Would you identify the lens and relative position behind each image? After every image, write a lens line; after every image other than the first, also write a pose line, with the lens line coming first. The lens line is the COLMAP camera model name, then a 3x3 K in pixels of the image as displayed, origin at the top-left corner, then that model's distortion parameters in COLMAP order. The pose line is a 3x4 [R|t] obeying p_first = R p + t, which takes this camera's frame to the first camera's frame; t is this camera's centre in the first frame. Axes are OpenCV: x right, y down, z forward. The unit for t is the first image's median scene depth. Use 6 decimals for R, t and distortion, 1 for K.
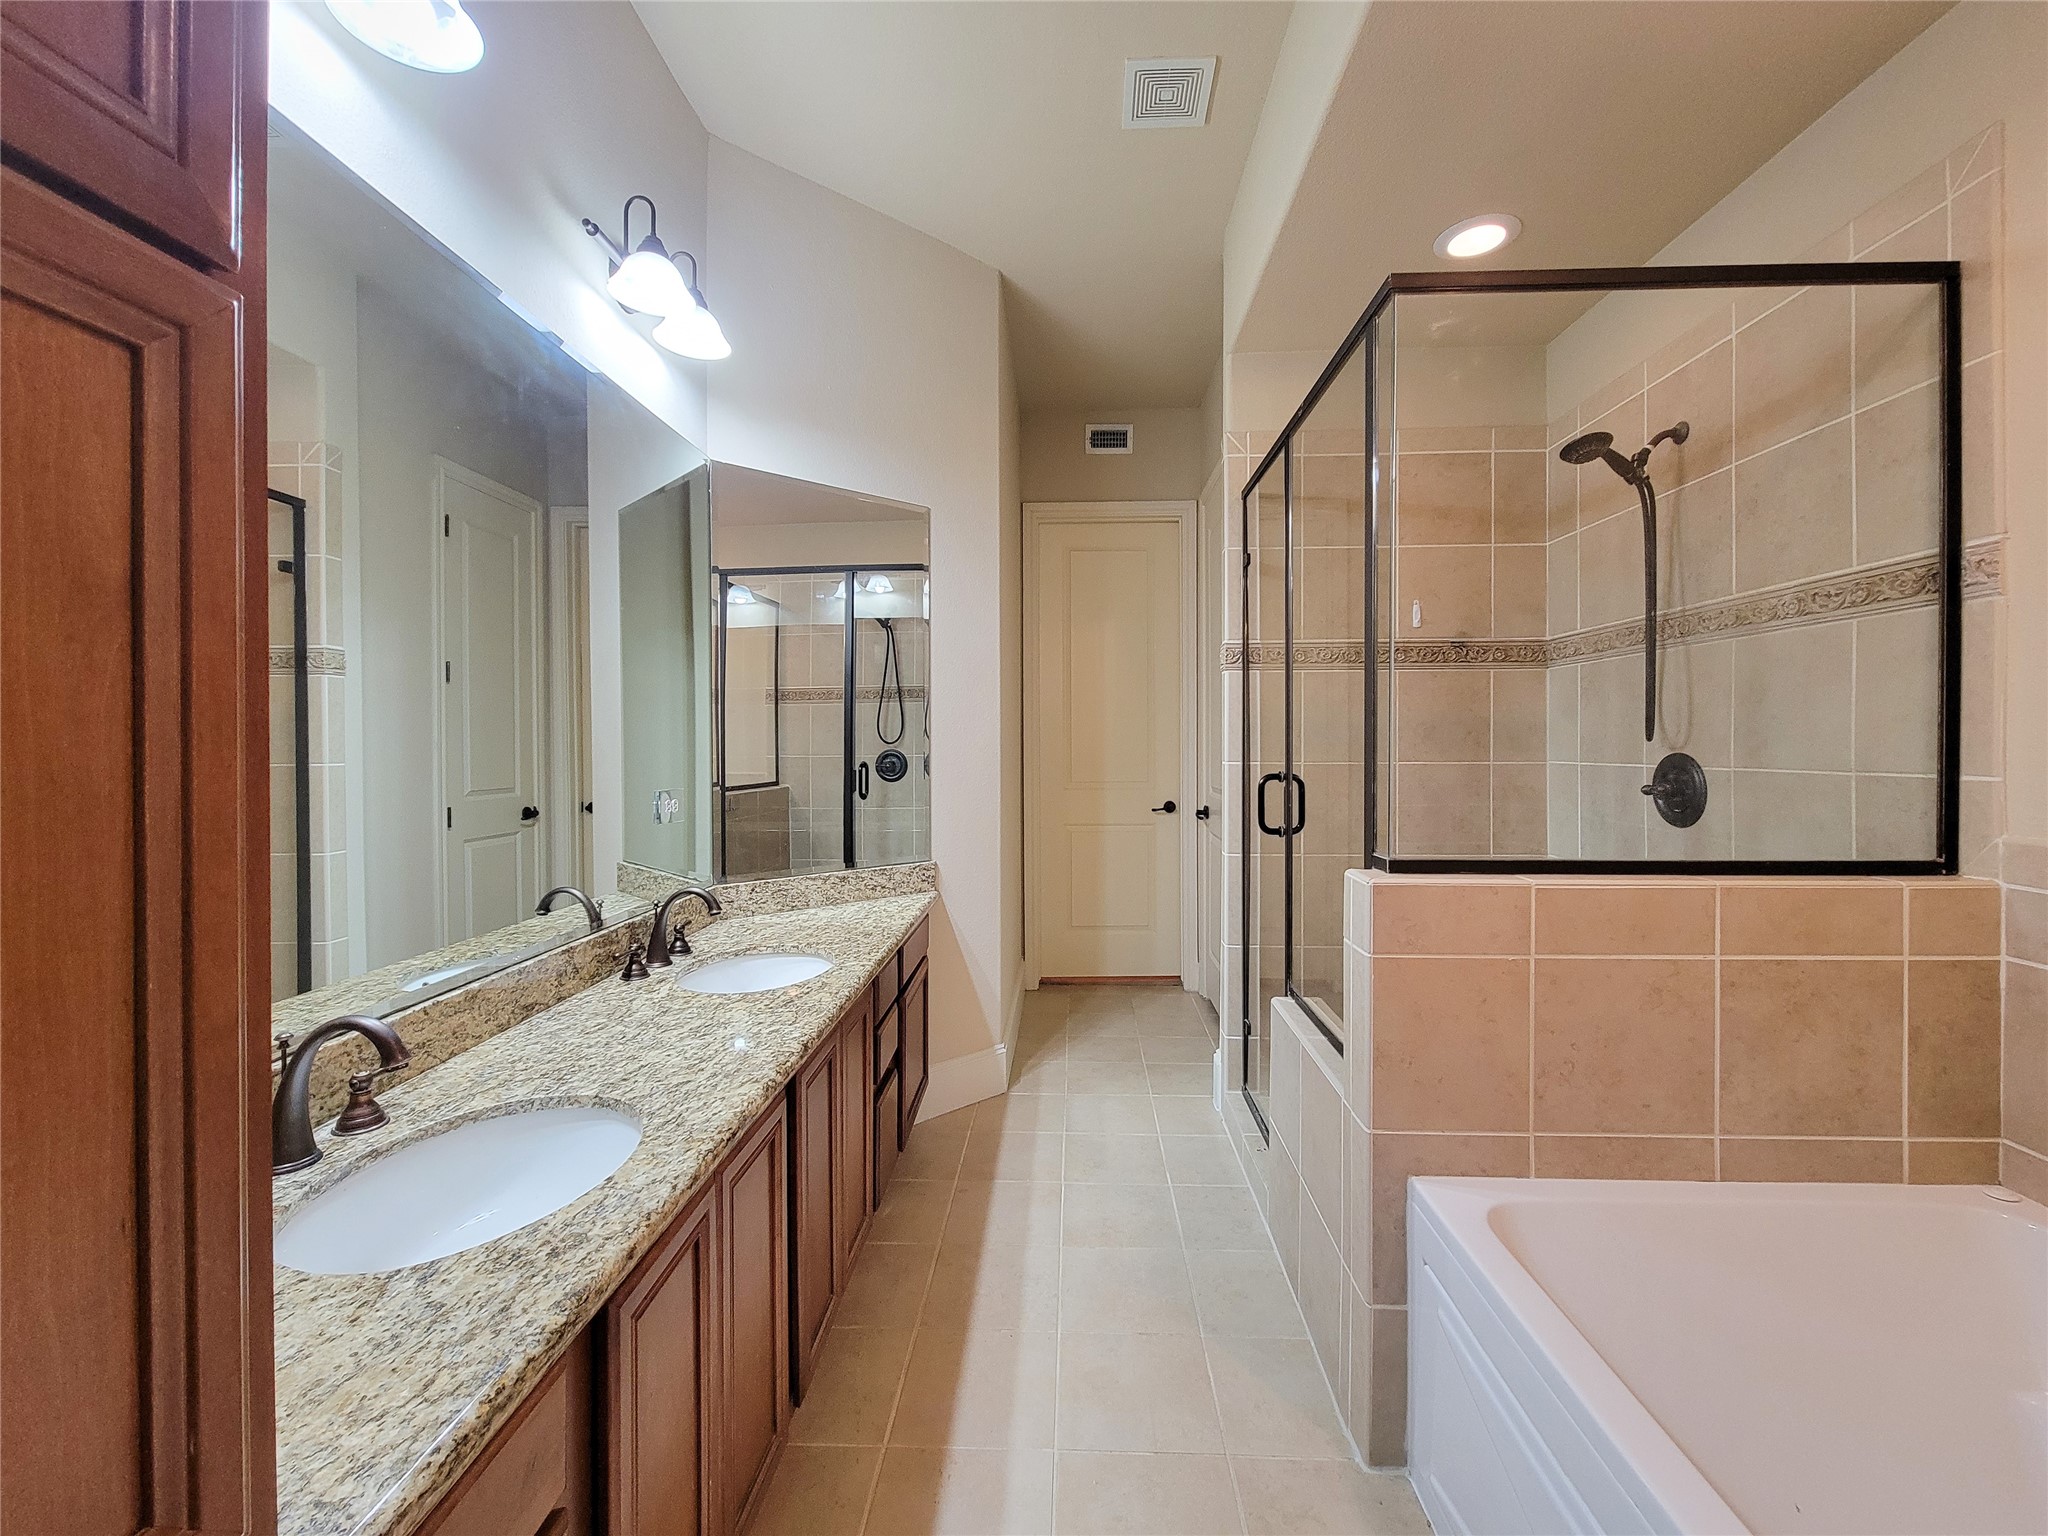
lens RADIAL K [[837.6, 0, 1030.6], [0, 837.6, 760.7], [0, 0, 1]] dist [-0.000066, 0.000030]
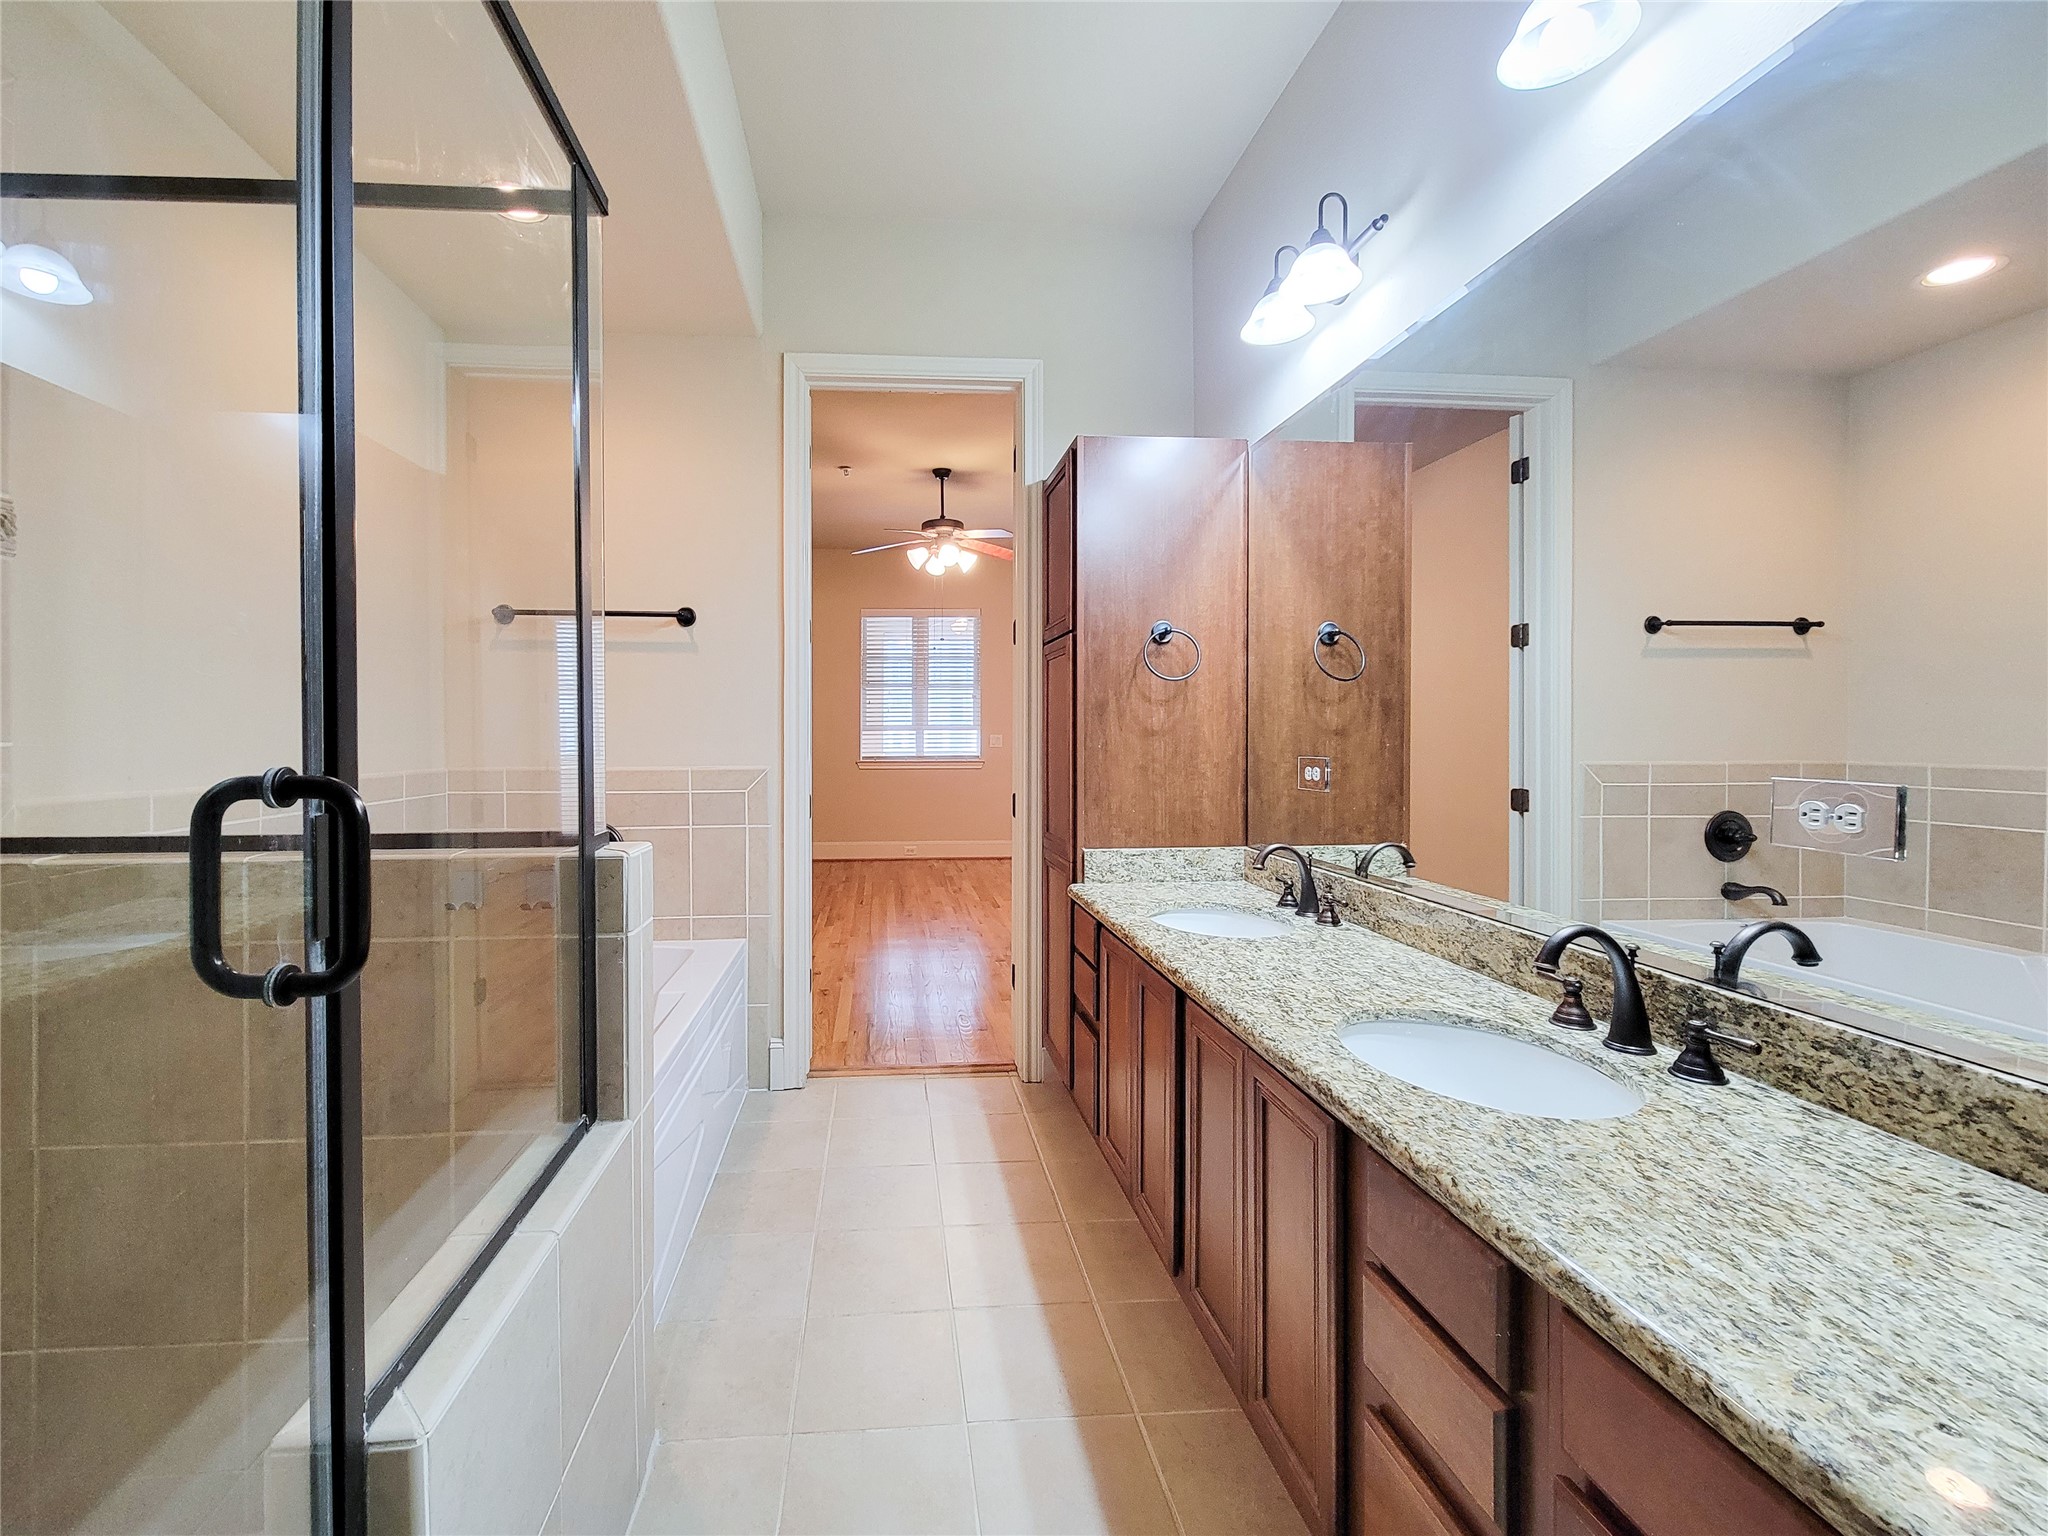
lens RADIAL K [[837.6, 0, 1030.6], [0, 837.6, 760.7], [0, 0, 1]] dist [-0.000066, 0.000030]
pose [[-0.976954, 0.009861, -0.213222, 0.148612], [0.000889, 0.999112, 0.042132, 0.005253], [0.213448, 0.040972, -0.976095, 1.851192]]
